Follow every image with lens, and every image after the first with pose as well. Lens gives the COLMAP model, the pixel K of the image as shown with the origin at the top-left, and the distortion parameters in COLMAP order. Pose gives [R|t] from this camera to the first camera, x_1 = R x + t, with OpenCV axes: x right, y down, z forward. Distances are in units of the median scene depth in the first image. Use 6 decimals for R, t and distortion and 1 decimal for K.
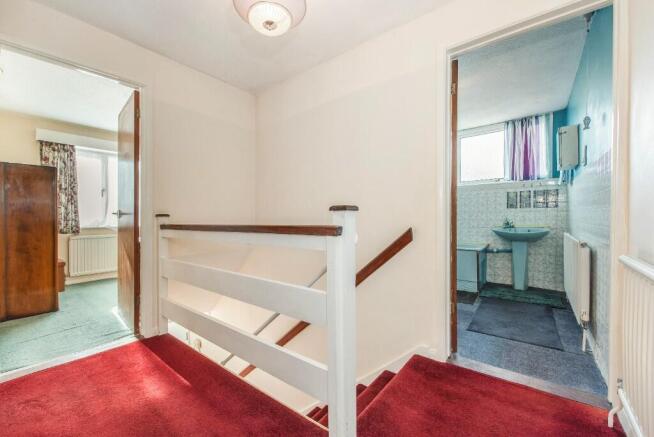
lens RADIAL K [[266.5, 0, 326.3], [0, 266.5, 217.8], [0, 0, 1]] dist [-0.013637, -0.000570]
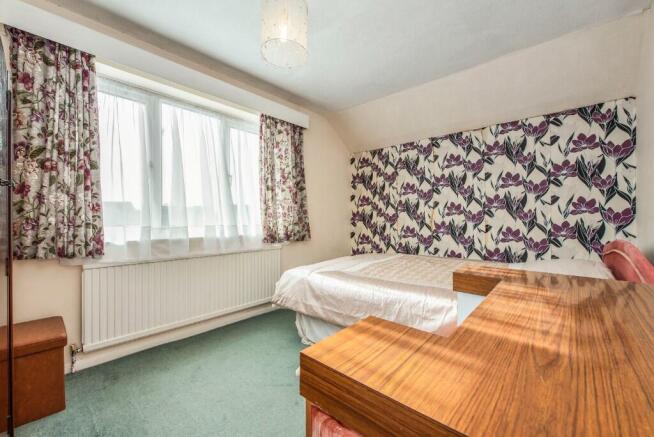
lens RADIAL K [[266.5, 0, 327.5], [0, 266.5, 220.9], [0, 0, 1]] dist [-0.013637, -0.000570]
pose [[0.996929, -0.001613, -0.078296, -0.541056], [0.001567, 0.999999, -0.000652, 0.001539], [0.078297, 0.000527, 0.996930, 0.603104]]
